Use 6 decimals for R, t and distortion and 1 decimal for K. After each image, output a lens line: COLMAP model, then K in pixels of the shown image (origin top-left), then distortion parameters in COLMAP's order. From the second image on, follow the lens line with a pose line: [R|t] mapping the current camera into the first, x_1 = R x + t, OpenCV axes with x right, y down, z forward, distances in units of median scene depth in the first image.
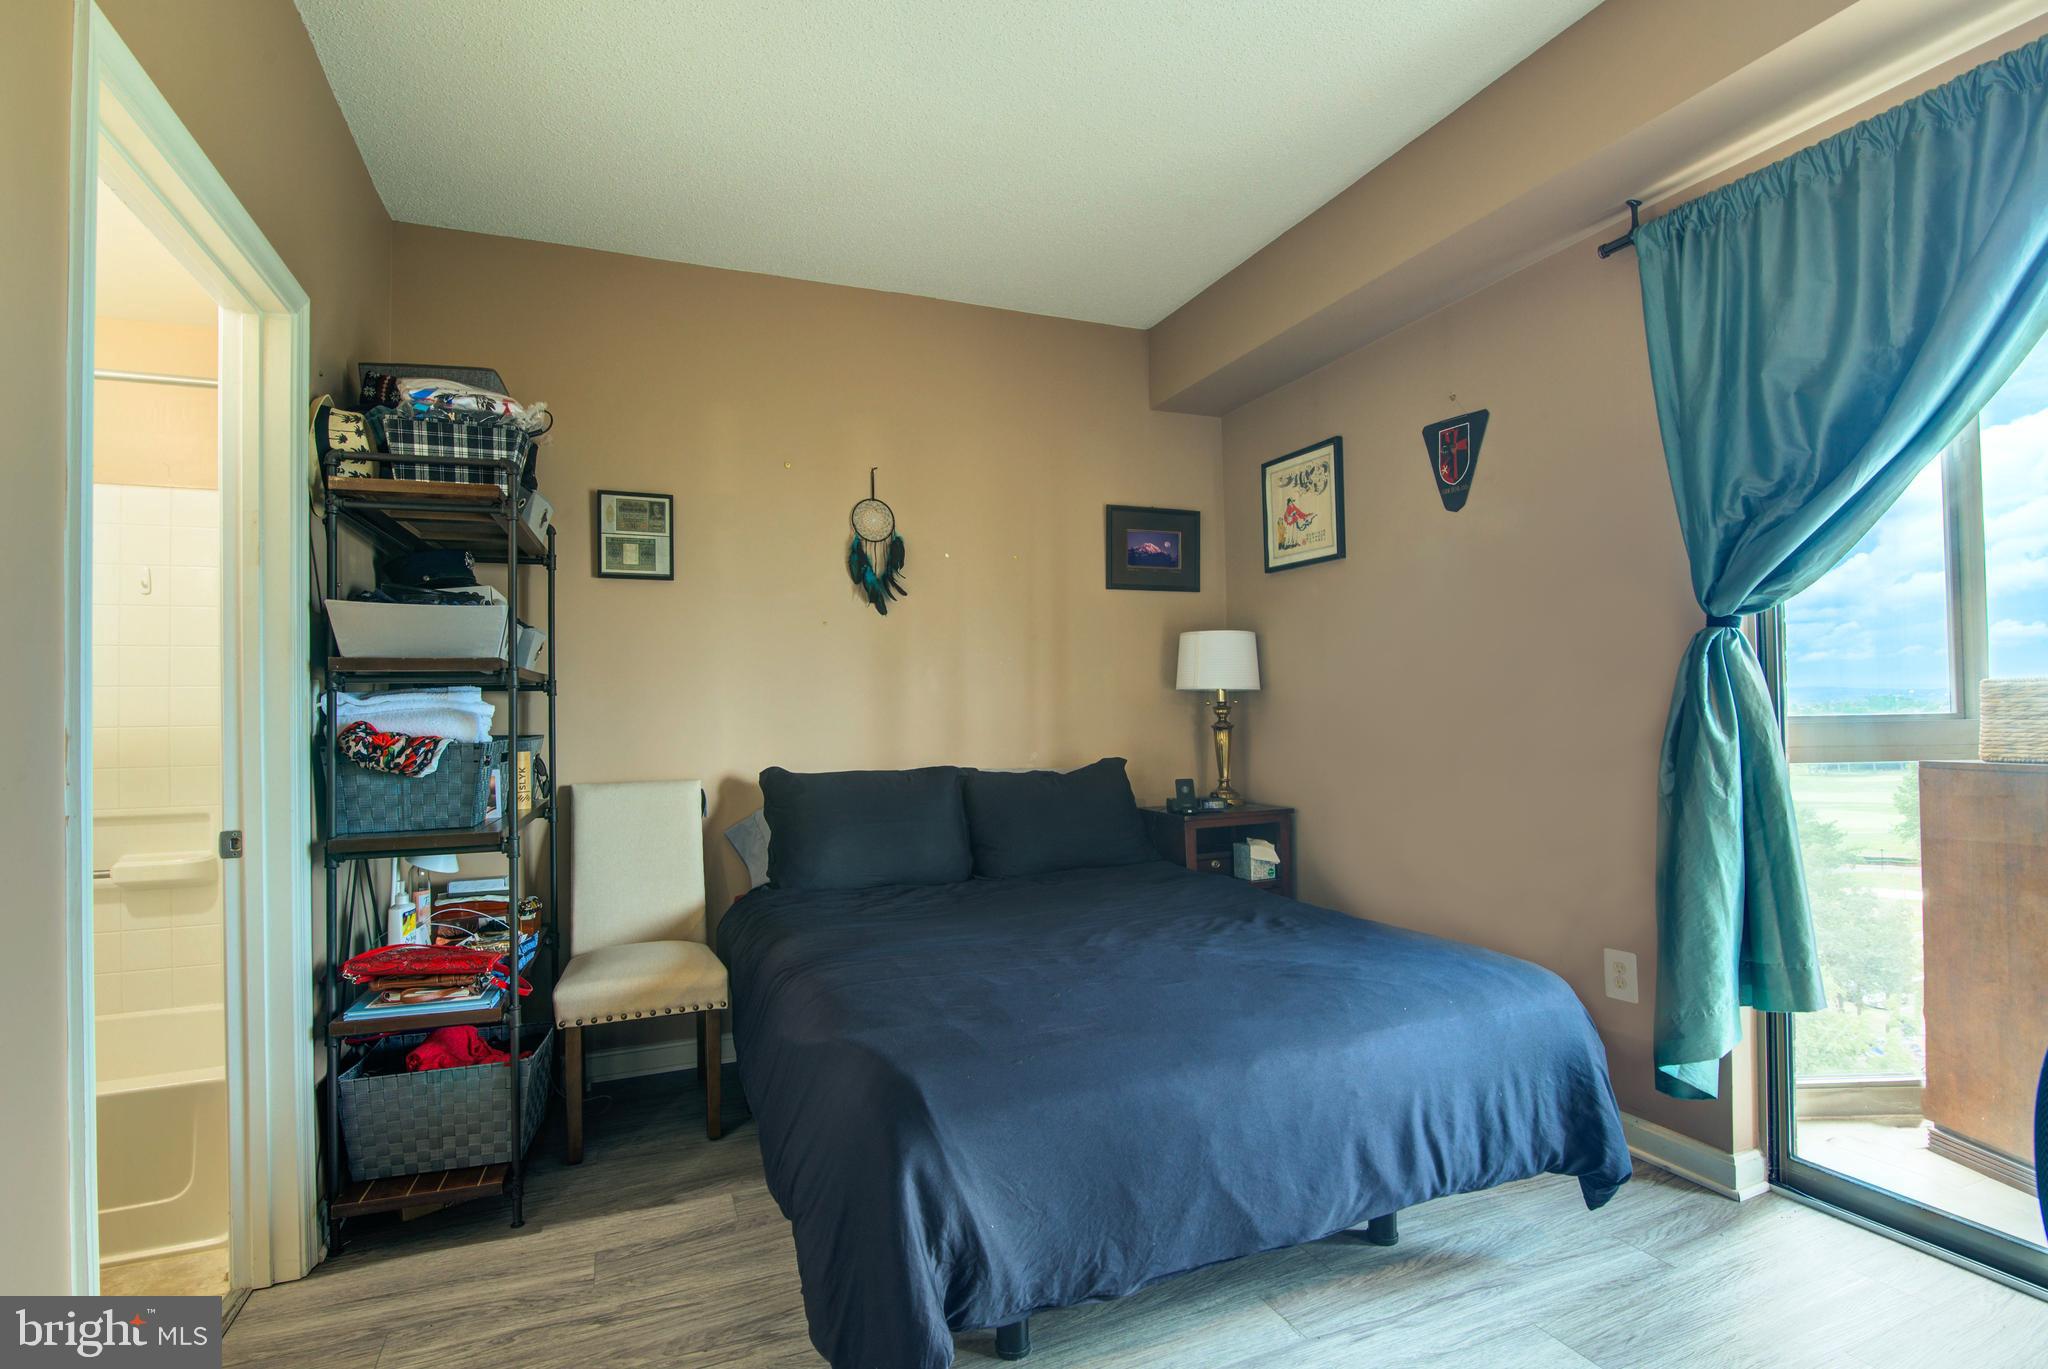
lens RADIAL K [[943.8, 0, 1026.1], [0, 943.8, 691.0], [0, 0, 1]] dist [-0.021030, 0.002096]
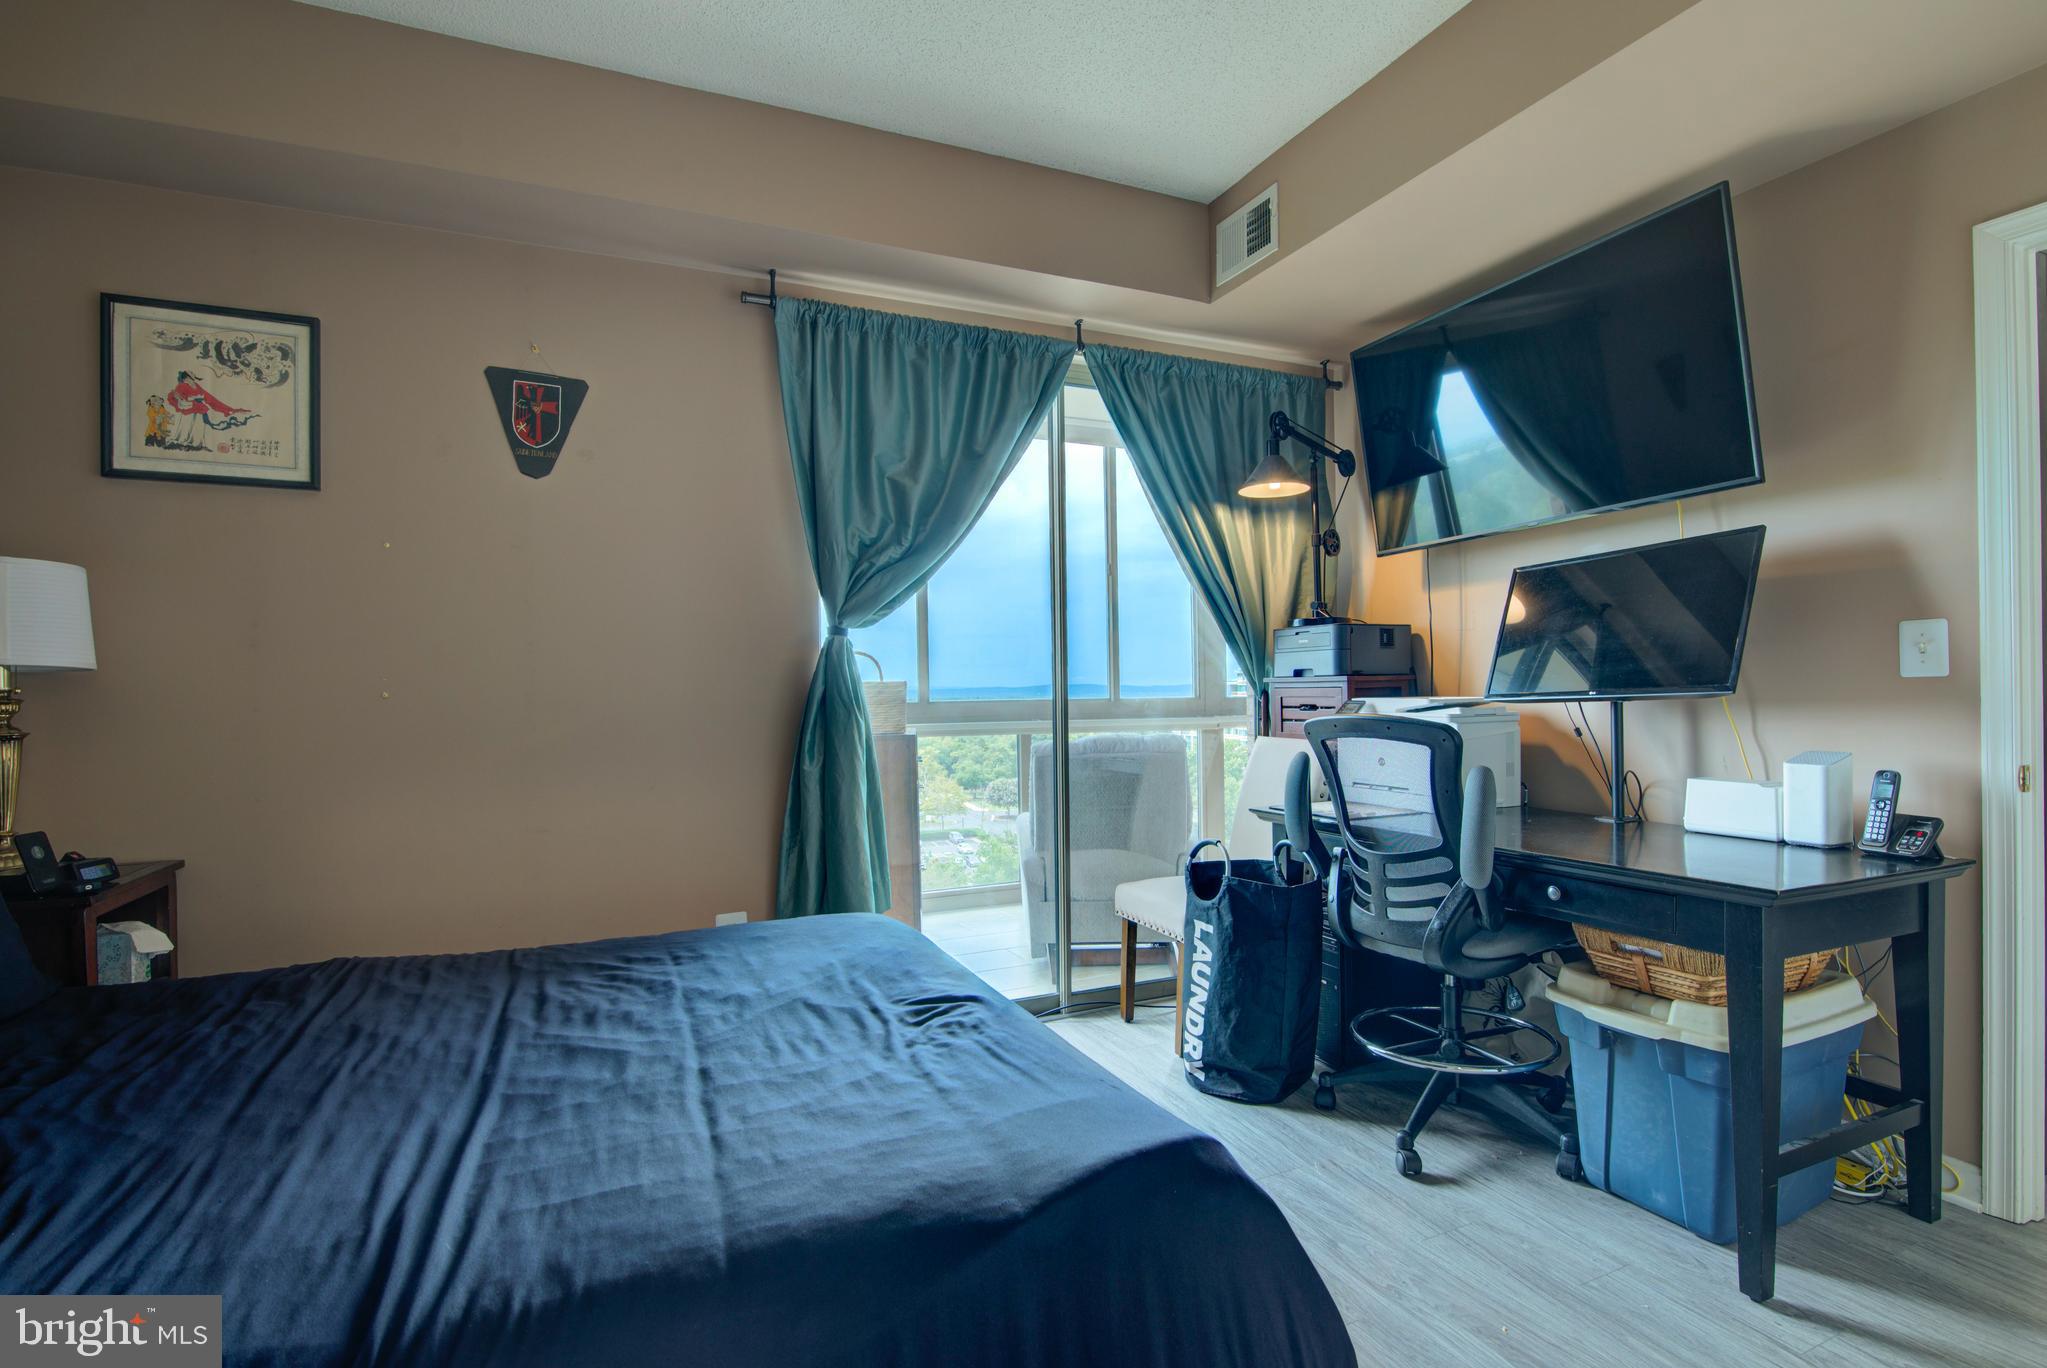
lens RADIAL K [[943.3, 0, 1023.3], [0, 943.3, 698.3], [0, 0, 1]] dist [-0.021030, 0.002096]
pose [[-0.000480, 0.015492, 0.999880, -0.357142], [-0.005188, 0.999867, -0.015494, 0.023304], [-0.999986, -0.005194, -0.000399, 0.453378]]
